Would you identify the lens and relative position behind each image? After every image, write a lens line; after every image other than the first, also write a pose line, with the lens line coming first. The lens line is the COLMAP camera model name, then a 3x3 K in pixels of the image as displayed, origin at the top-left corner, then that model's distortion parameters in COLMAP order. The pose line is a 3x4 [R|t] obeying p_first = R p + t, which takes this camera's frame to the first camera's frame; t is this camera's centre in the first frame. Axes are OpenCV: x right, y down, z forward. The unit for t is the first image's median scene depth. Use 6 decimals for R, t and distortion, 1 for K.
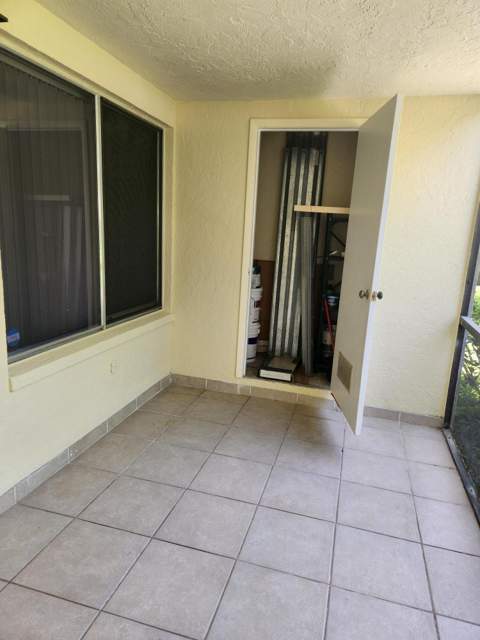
lens RADIAL K [[427.4, 0, 239.4], [0, 427.4, 324.3], [0, 0, 1]] dist [0.066069, -0.055790]
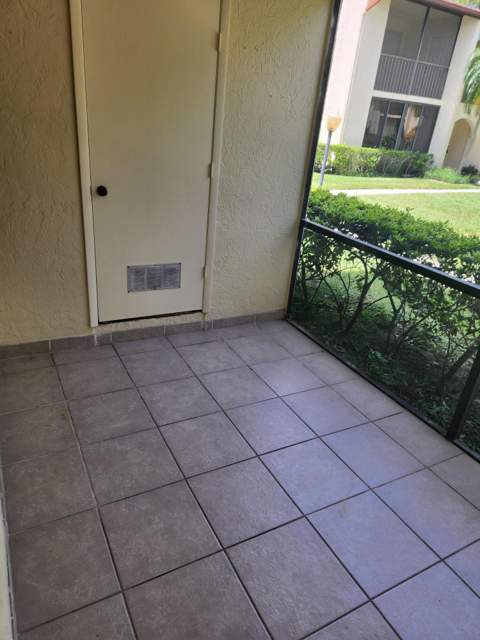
lens RADIAL K [[427.4, 0, 239.4], [0, 427.4, 324.3], [0, 0, 1]] dist [0.066069, -0.055790]
pose [[0.736939, -0.290677, 0.610268, -0.395875], [0.112629, 0.943000, 0.313154, -0.143623], [-0.666510, -0.162041, 0.727673, 0.280986]]
